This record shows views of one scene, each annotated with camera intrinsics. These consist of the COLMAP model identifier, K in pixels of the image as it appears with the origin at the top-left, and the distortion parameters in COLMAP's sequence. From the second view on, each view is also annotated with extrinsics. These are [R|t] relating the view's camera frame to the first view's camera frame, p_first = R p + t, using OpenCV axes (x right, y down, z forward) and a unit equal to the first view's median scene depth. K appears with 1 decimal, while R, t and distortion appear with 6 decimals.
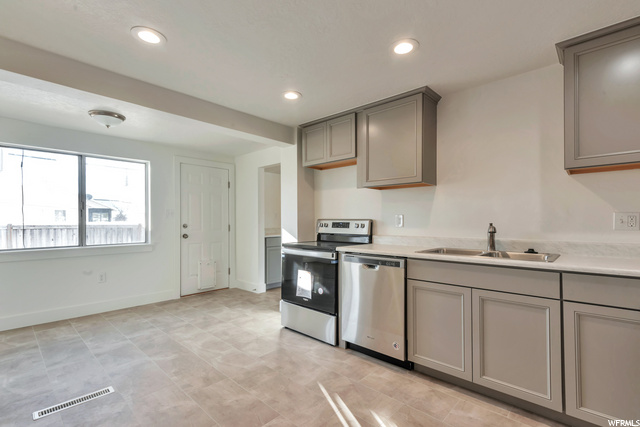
lens RADIAL K [[298.1, 0, 319.9], [0, 298.1, 219.9], [0, 0, 1]] dist [0.020464, 0.000035]
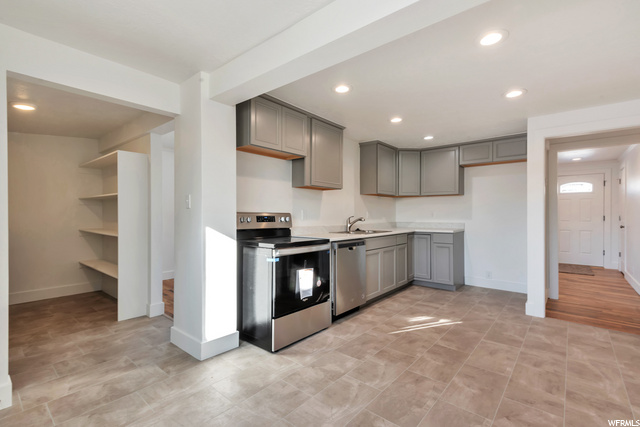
lens RADIAL K [[294.0, 0, 316.3], [0, 294.0, 214.4], [0, 0, 1]] dist [0.008348, 0.000077]
pose [[-0.042016, 0.000679, 0.999117, -1.087918], [-0.005037, 0.999987, -0.000891, 0.003753], [-0.999104, -0.005070, -0.042012, 1.141211]]
